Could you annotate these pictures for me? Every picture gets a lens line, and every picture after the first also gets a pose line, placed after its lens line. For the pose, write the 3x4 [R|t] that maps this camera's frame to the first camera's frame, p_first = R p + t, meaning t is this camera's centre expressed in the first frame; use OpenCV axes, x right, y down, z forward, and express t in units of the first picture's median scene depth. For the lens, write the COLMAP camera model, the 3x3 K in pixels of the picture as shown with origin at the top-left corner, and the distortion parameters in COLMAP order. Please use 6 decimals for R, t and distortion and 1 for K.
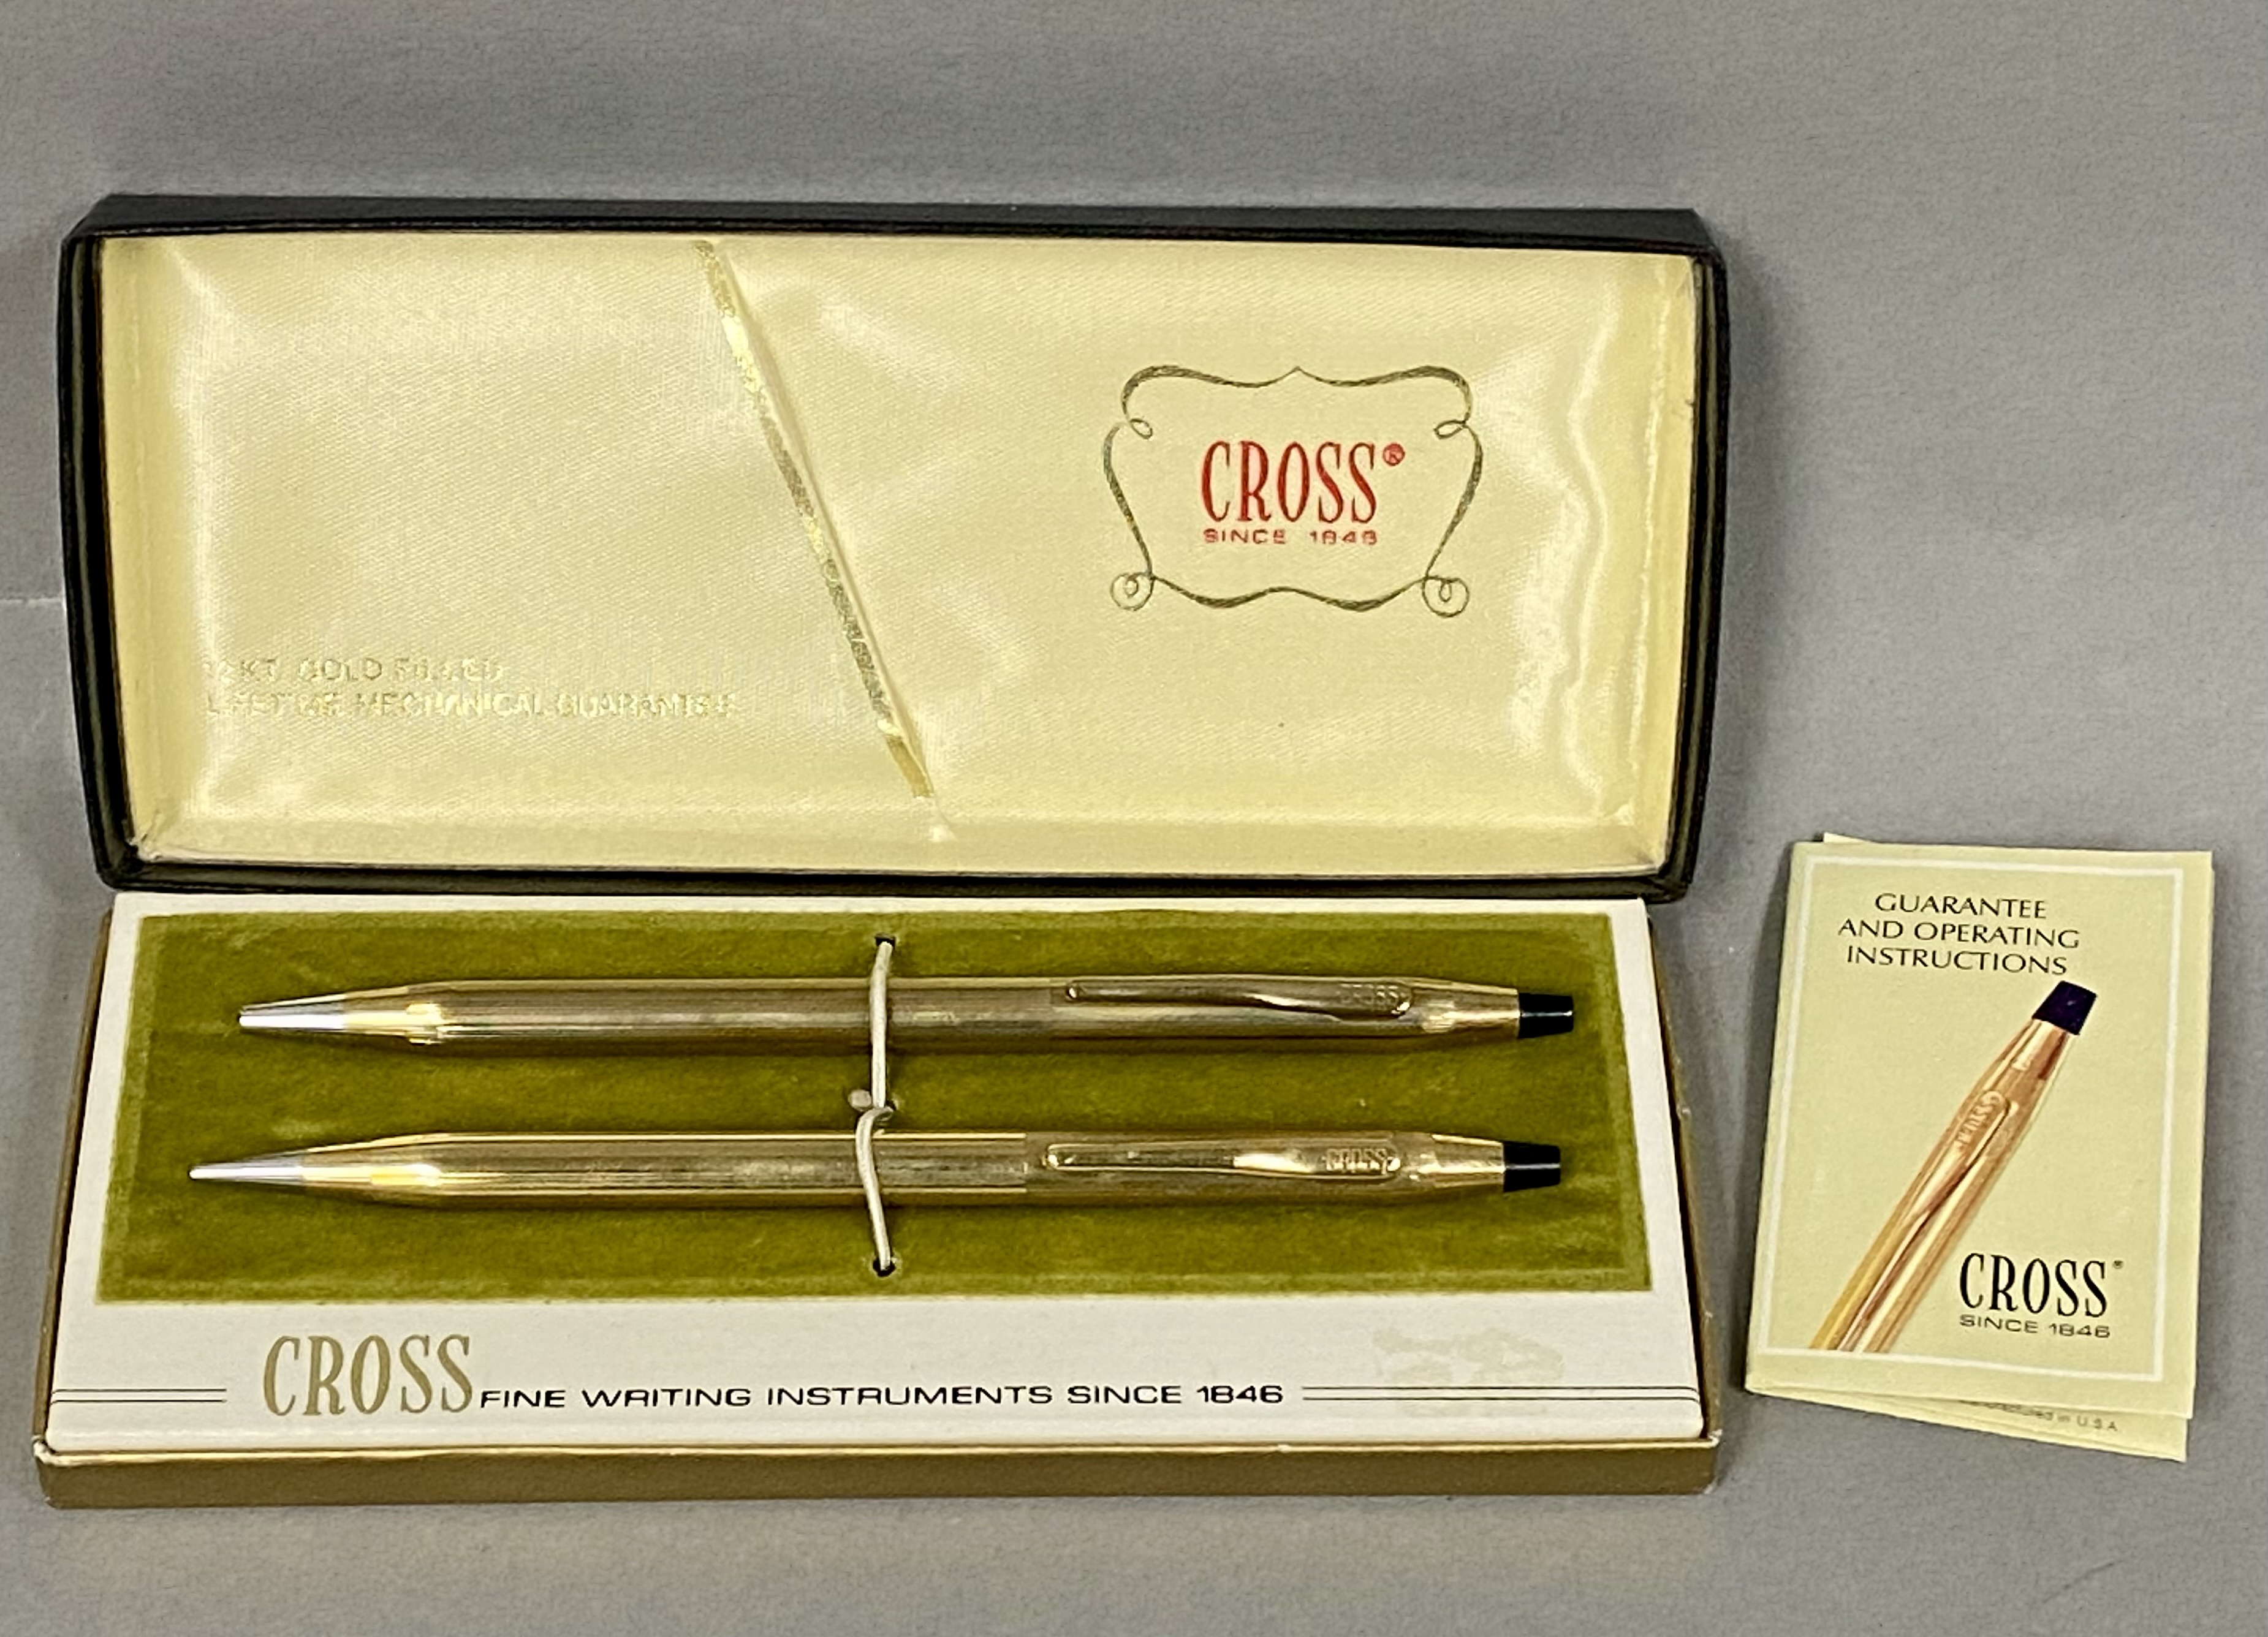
lens RADIAL K [[4496.4, 0, 1134.0], [0, 4496.4, 818.5], [0, 0, 1]] dist [-0.011796, 0.001092]
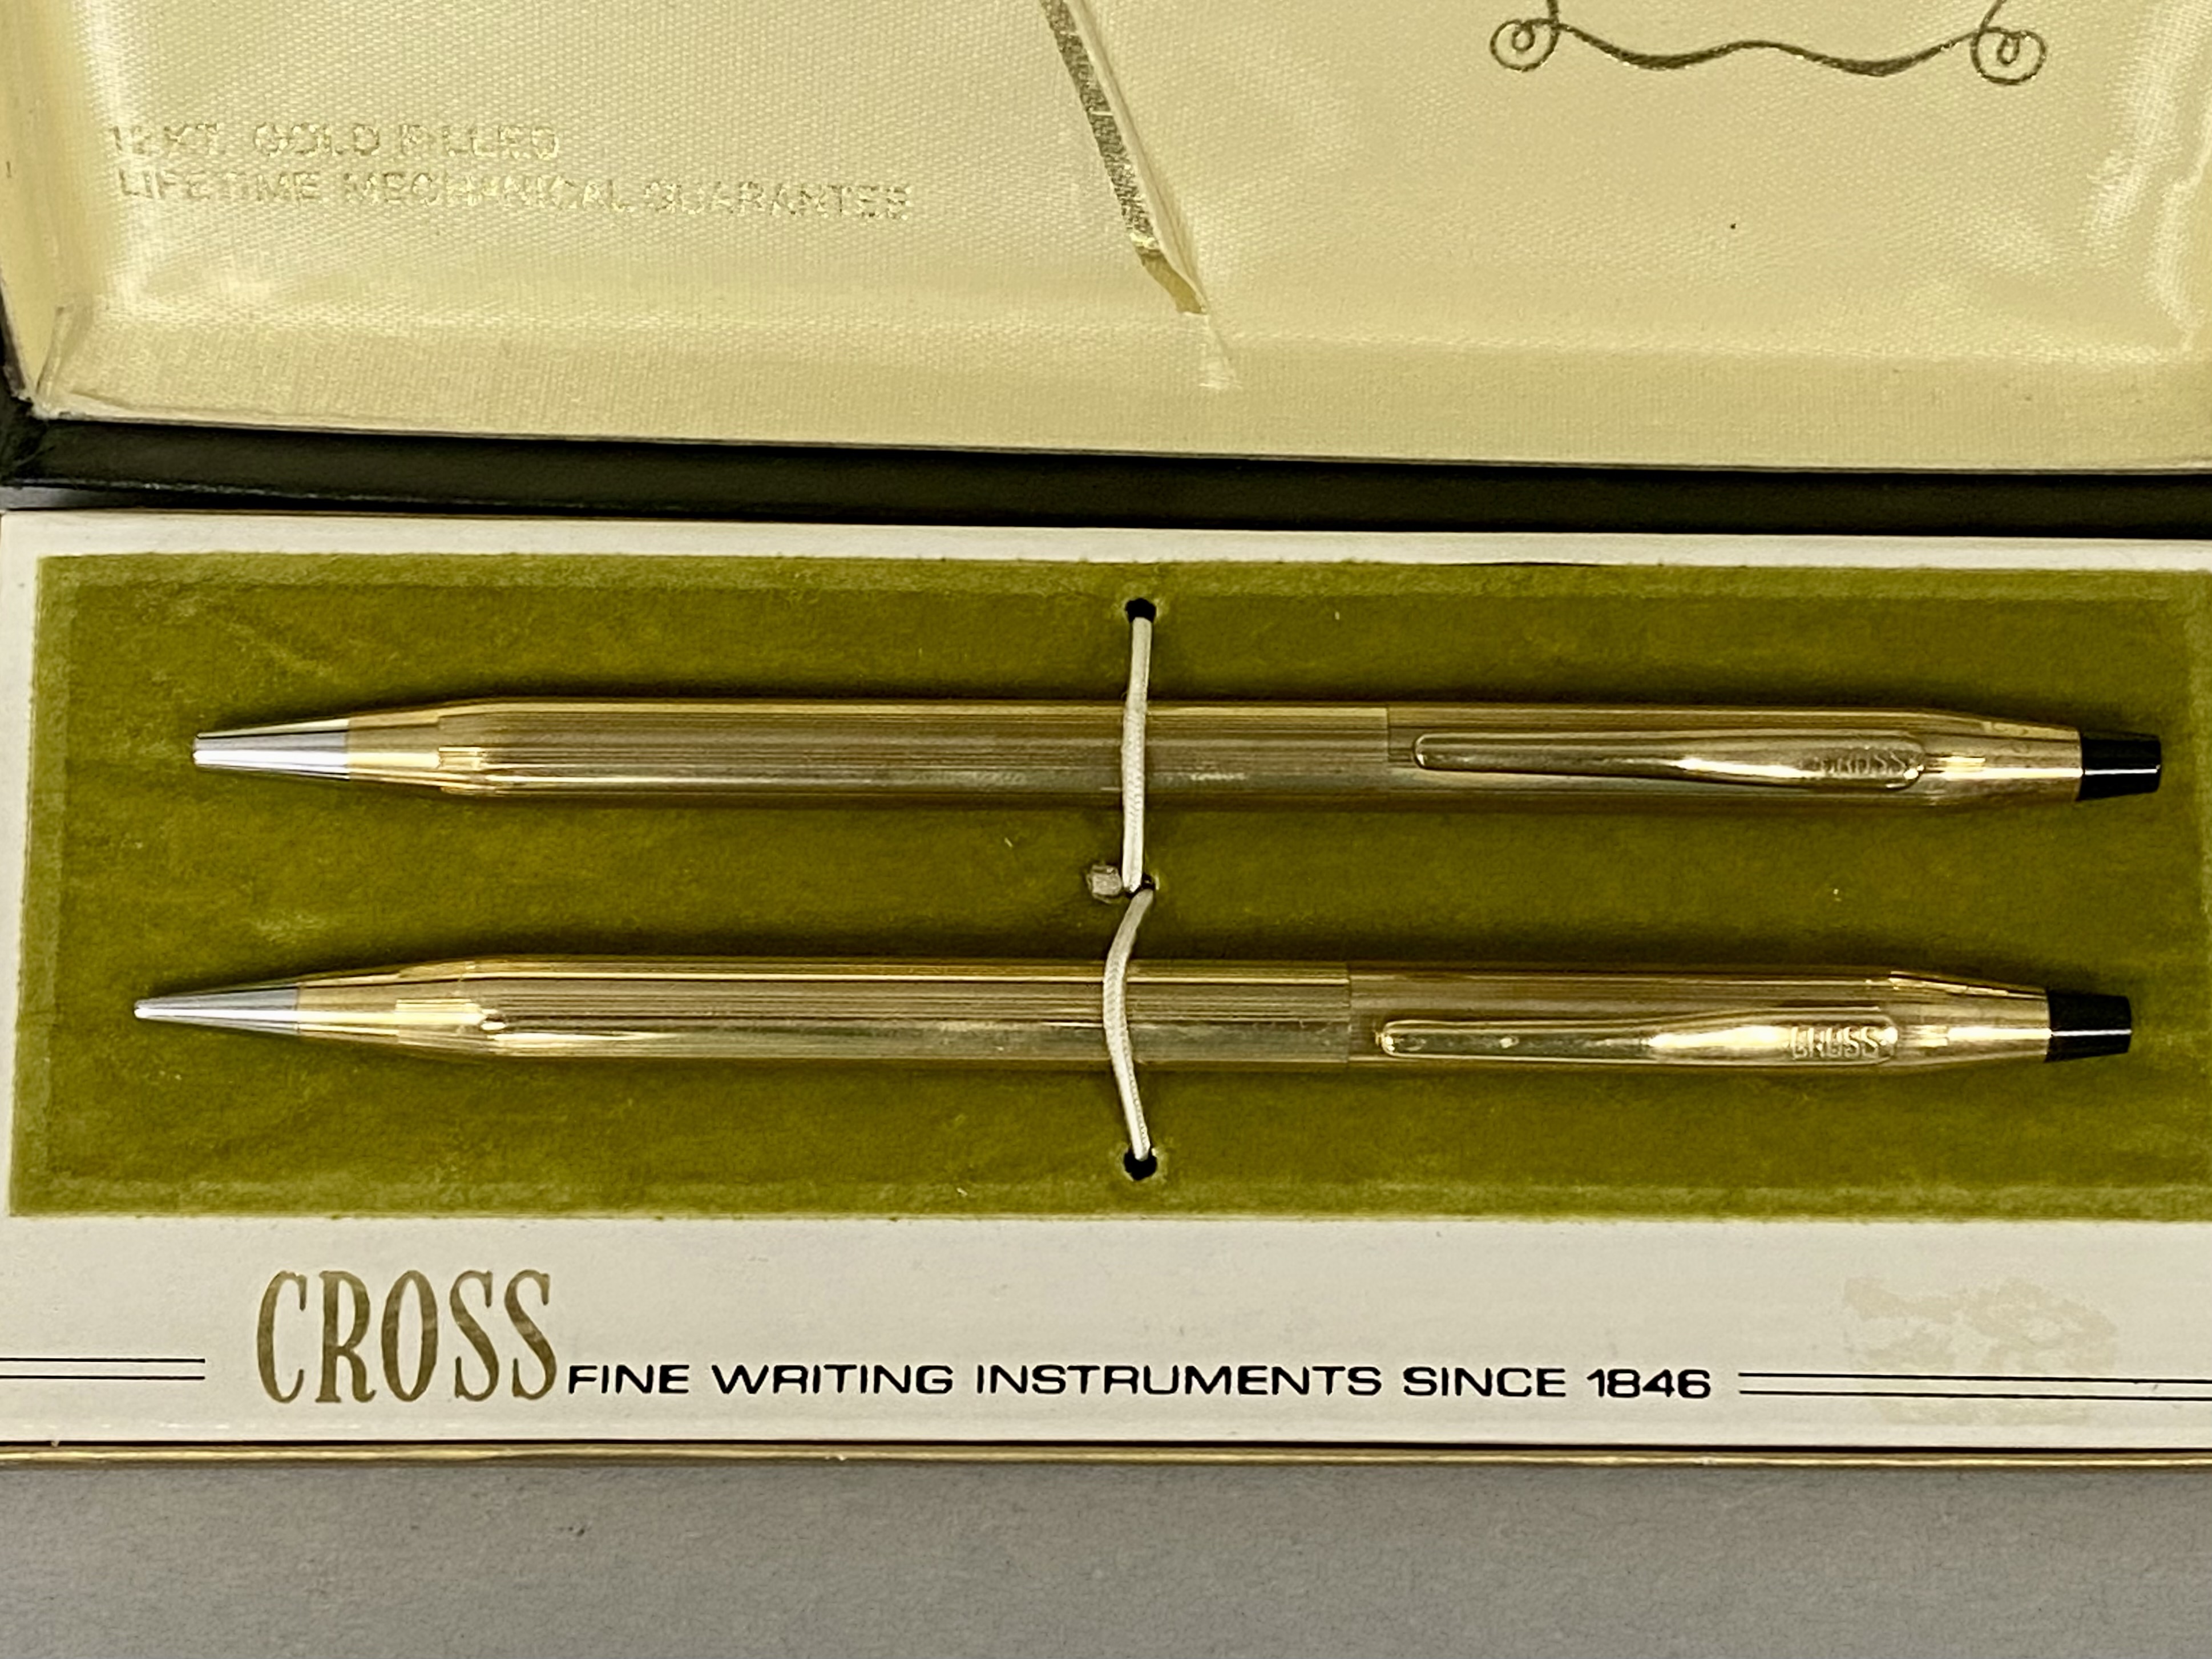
lens RADIAL K [[4293.7, 0, 1106.0], [0, 4293.7, 829.5], [0, 0, 1]] dist [0.096476, -0.179092]
pose [[0.999416, 0.027436, -0.020371, -0.048878], [-0.016196, 0.905232, 0.424609, -0.229567], [0.030090, -0.424031, 0.905148, 0.420021]]
